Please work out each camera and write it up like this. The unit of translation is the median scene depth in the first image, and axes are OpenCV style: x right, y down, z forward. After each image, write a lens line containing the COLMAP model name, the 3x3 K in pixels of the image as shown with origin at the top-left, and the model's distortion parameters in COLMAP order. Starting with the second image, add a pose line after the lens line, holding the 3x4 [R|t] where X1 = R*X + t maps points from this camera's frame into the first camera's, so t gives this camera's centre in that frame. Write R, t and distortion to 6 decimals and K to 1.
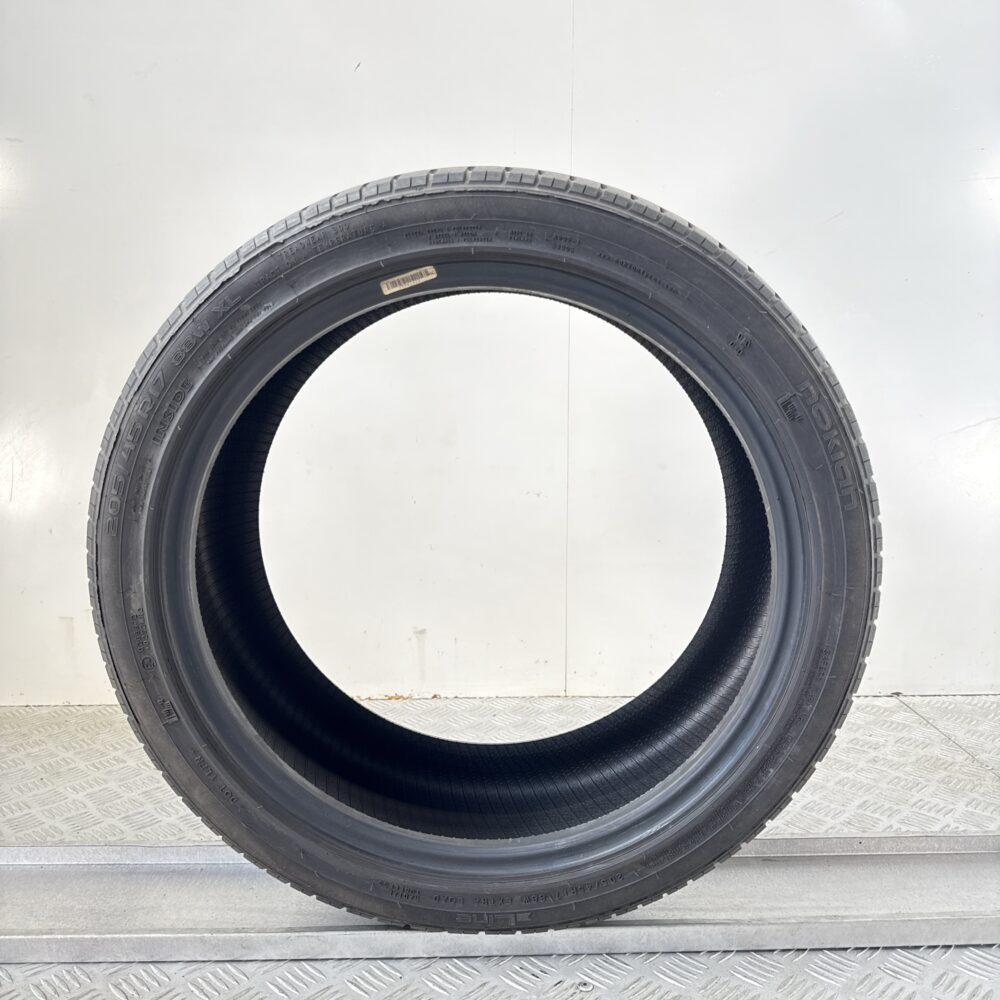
lens RADIAL K [[901.4, 0, 500.0], [0, 901.4, 500.0], [0, 0, 1]] dist [0.076923, -0.083506]
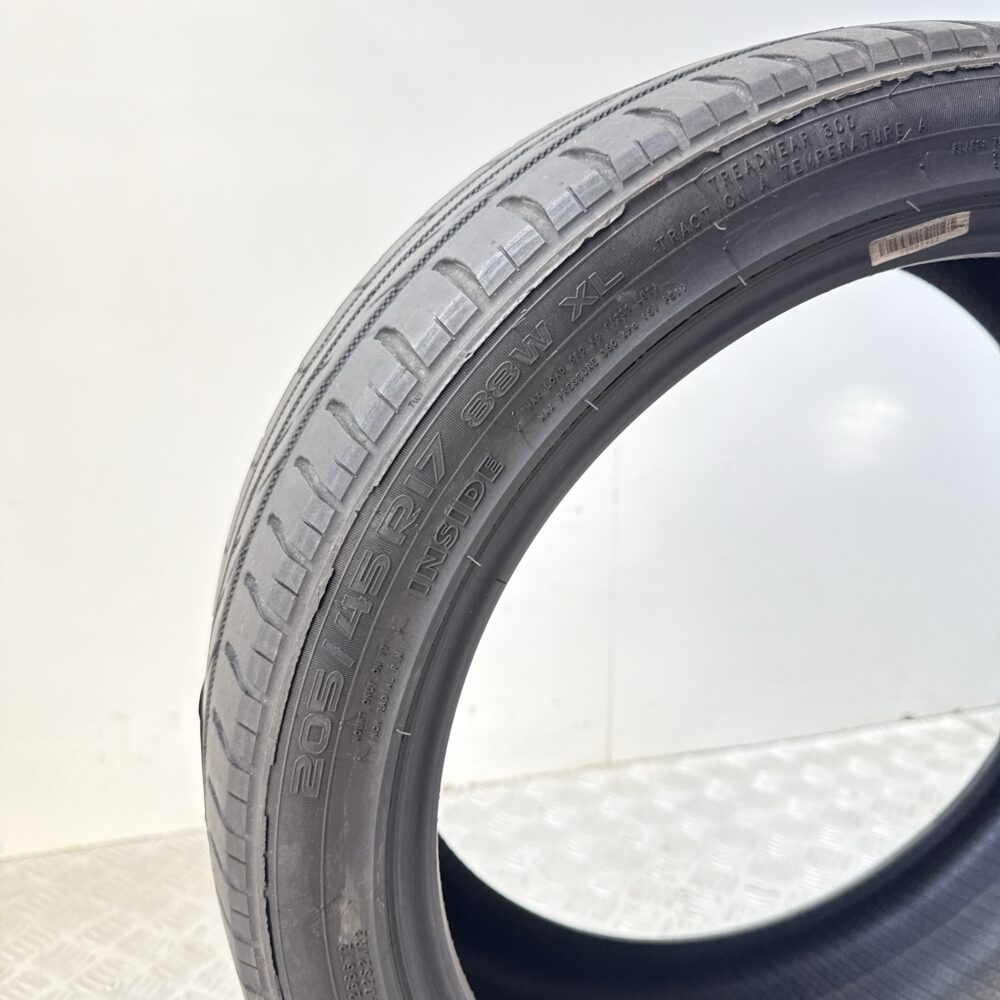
lens RADIAL K [[907.3, 0, 500.0], [0, 907.3, 500.0], [0, 0, 1]] dist [0.080523, -0.098187]
pose [[0.953119, -0.065194, 0.295489, -0.481268], [0.046201, 0.996419, 0.070815, -0.143428], [-0.299048, -0.053843, 0.952718, 0.568259]]
